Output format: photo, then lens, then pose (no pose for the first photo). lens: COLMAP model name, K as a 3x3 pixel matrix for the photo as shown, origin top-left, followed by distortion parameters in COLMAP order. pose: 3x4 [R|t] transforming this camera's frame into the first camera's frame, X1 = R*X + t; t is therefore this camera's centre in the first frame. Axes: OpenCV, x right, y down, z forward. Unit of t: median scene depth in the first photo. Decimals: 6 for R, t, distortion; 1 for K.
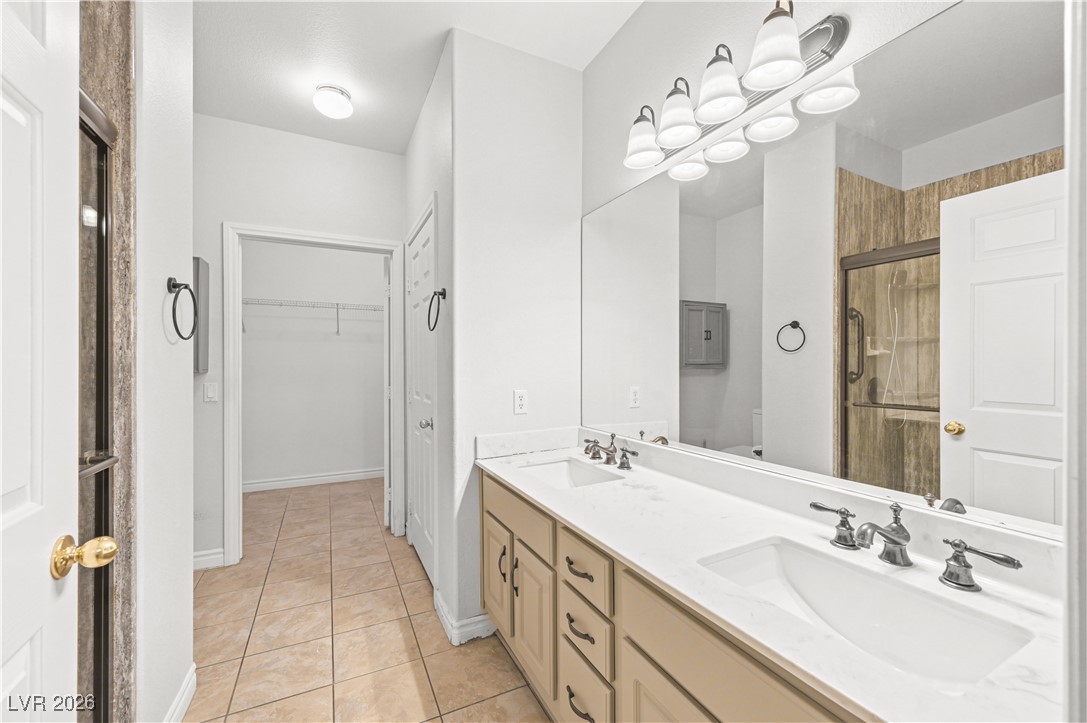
lens RADIAL K [[430.1, 0, 545.5], [0, 430.1, 362.4], [0, 0, 1]] dist [0.001009, 0.000089]
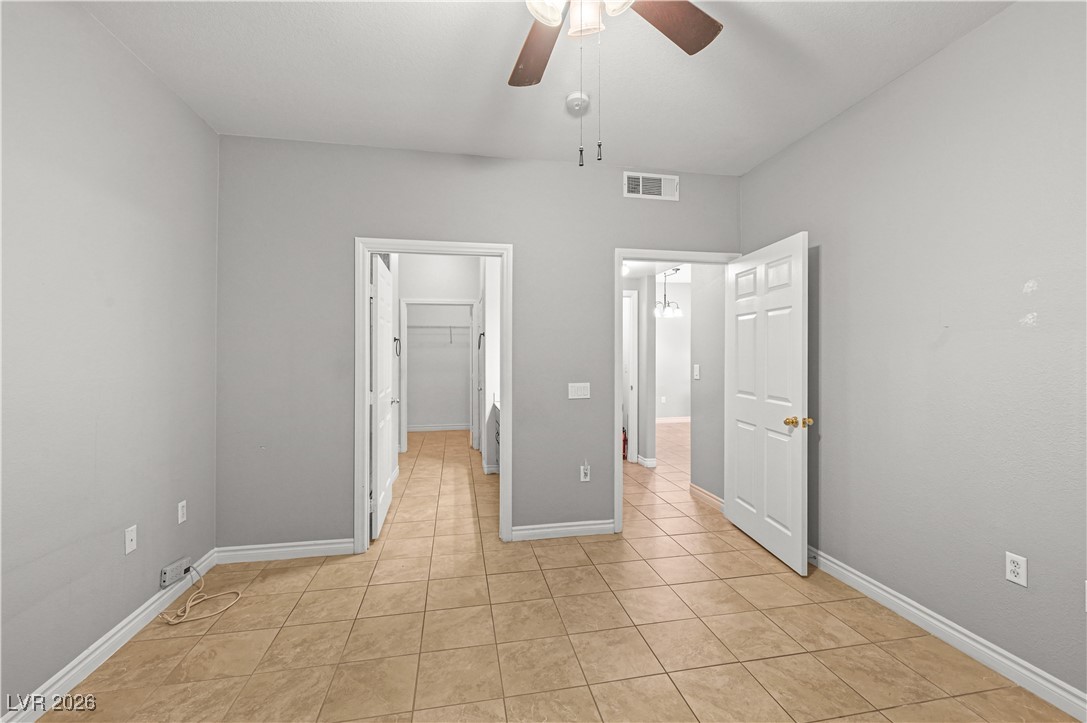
lens RADIAL K [[464.2, 0, 549.0], [0, 464.2, 355.6], [0, 0, 1]] dist [0.000053, 0.000032]
pose [[0.963589, 0.002341, -0.267379, 0.689015], [-0.001591, 0.999994, 0.003023, -0.041009], [0.267384, -0.002488, 0.963587, -1.200865]]
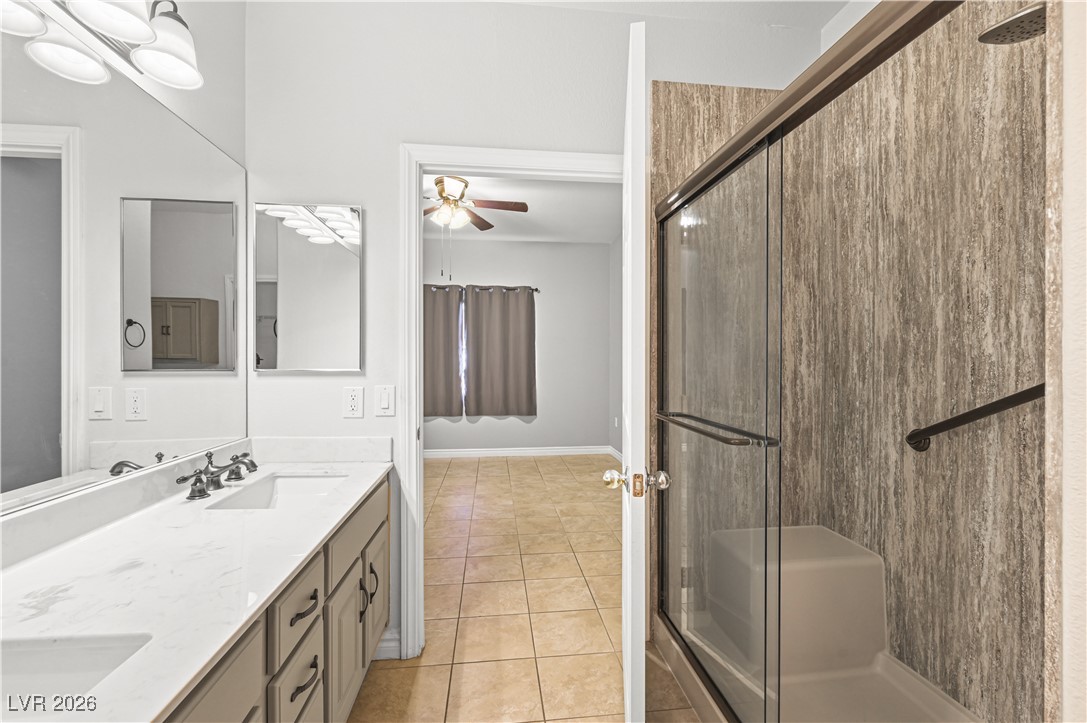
lens RADIAL K [[468.3, 0, 545.4], [0, 468.3, 363.2], [0, 0, 1]] dist [0.001352, 0.000055]
pose [[-0.937246, 0.002366, 0.348662, -0.323292], [0.003311, 0.999992, 0.002113, 0.008906], [-0.348654, 0.003135, -0.937246, 0.813569]]
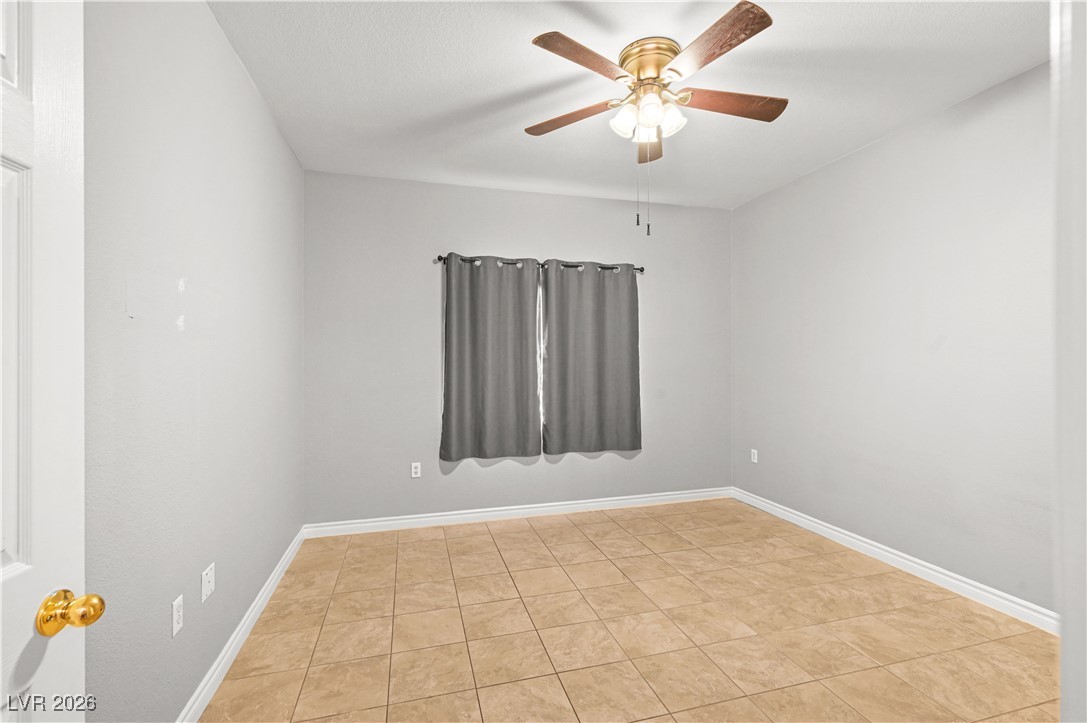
lens RADIAL K [[488.1, 0, 548.4], [0, 488.1, 355.3], [0, 0, 1]] dist [-0.000138, 0.000320]
pose [[-0.981689, 0.010947, 0.190174, 0.581825], [0.008847, 0.999890, -0.011885, -0.038408], [-0.190283, -0.009985, -0.981678, 0.346217]]
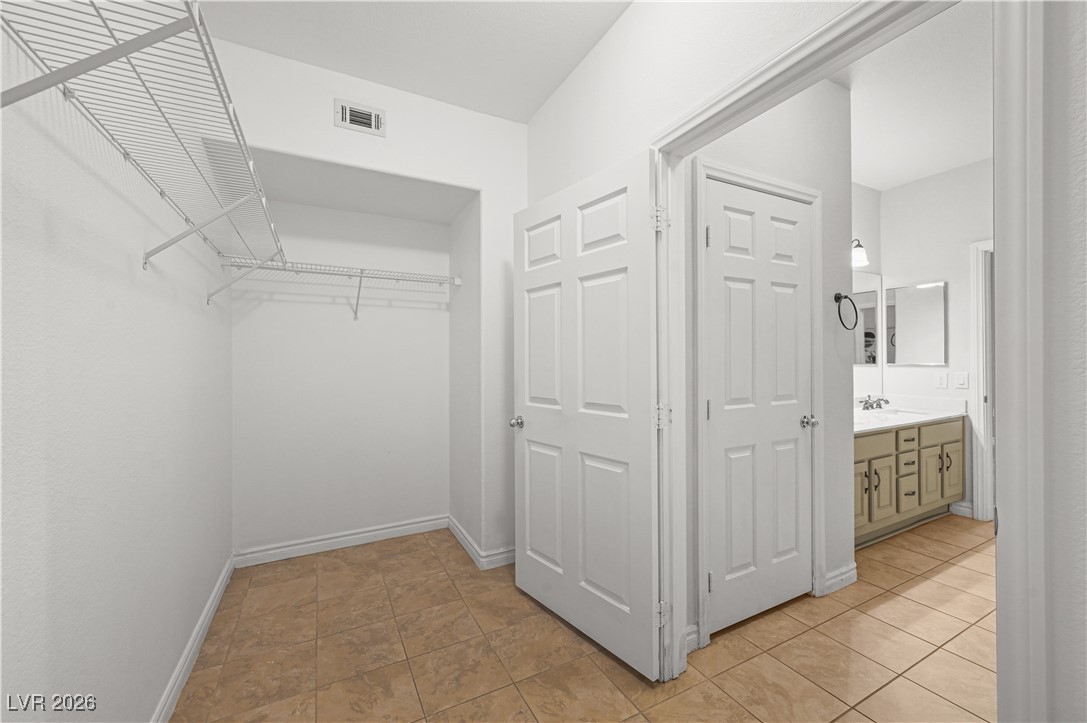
lens RADIAL K [[430.1, 0, 545.5], [0, 430.1, 362.4], [0, 0, 1]] dist [0.001009, 0.000089]
pose [[-0.016623, 0.004606, 0.999851, -1.164263], [0.006311, 0.999970, -0.004502, 0.013992], [-0.999842, 0.006236, -0.016652, 1.534144]]
